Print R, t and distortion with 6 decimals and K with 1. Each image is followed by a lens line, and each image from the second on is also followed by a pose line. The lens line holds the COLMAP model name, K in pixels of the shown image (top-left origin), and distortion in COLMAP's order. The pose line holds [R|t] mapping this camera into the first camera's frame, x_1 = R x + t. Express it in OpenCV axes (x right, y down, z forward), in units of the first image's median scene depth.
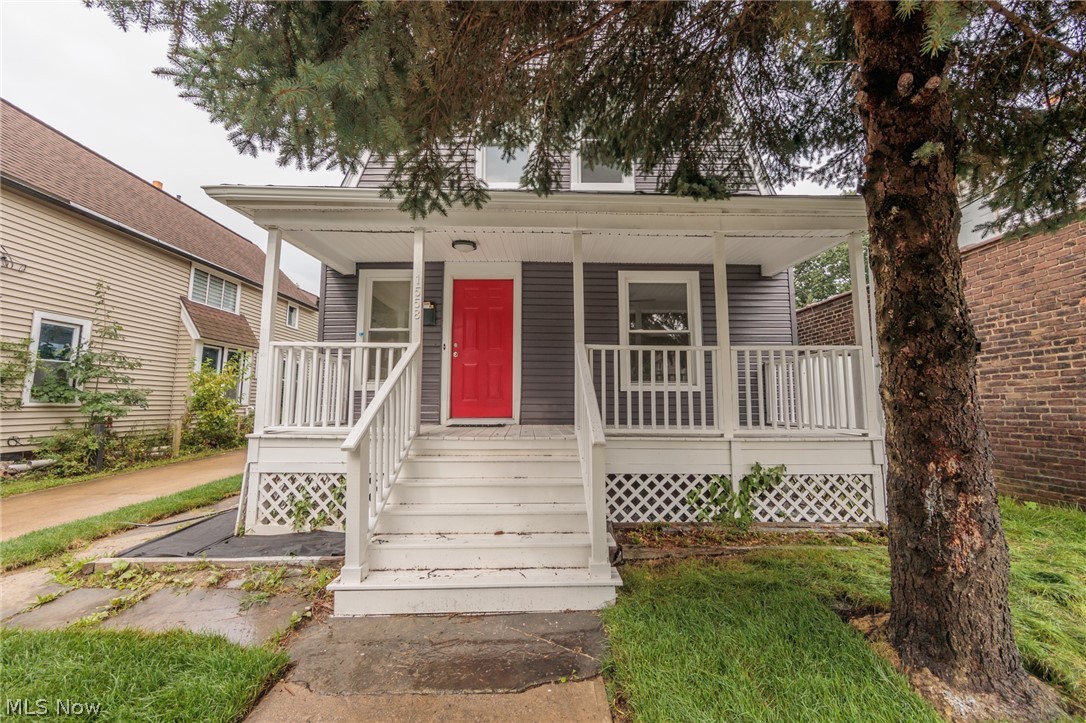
lens RADIAL K [[427.1, 0, 543.2], [0, 427.1, 361.7], [0, 0, 1]] dist [-0.001142, -0.000680]
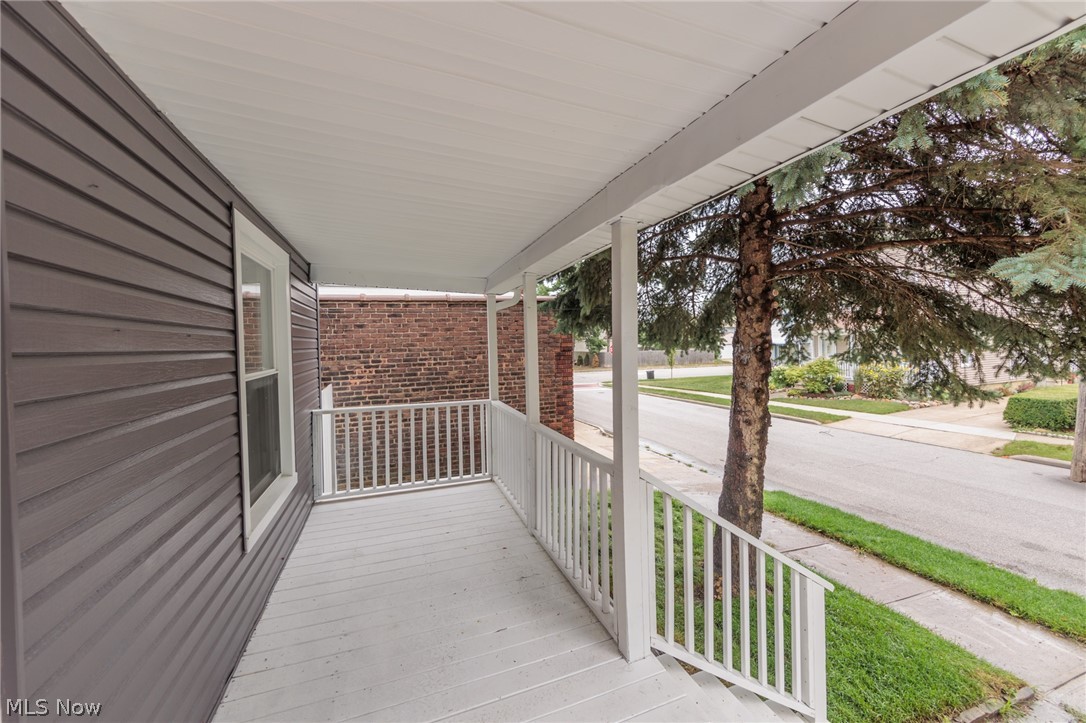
lens RADIAL K [[427.1, 0, 546.8], [0, 427.1, 355.8], [0, 0, 1]] dist [-0.001142, -0.000680]
pose [[-0.347019, -0.016235, 0.937718, -0.340204], [-0.069138, 0.997572, -0.008314, -0.147783], [-0.935306, -0.067717, -0.347299, 1.294447]]
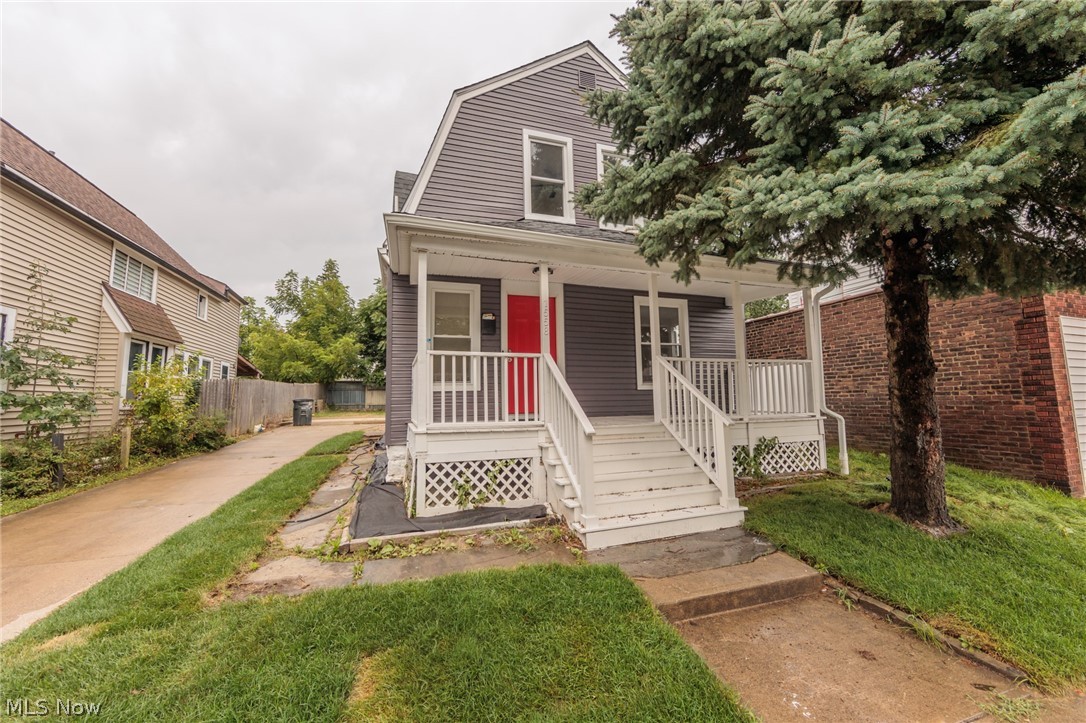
lens RADIAL K [[427.1, 0, 541.9], [0, 427.1, 363.0], [0, 0, 1]] dist [-0.001142, -0.000680]
pose [[0.950615, 0.010205, 0.310205, -0.709439], [-0.013702, 0.999865, 0.009097, -0.027758], [-0.310070, -0.012898, 0.950626, -0.198922]]
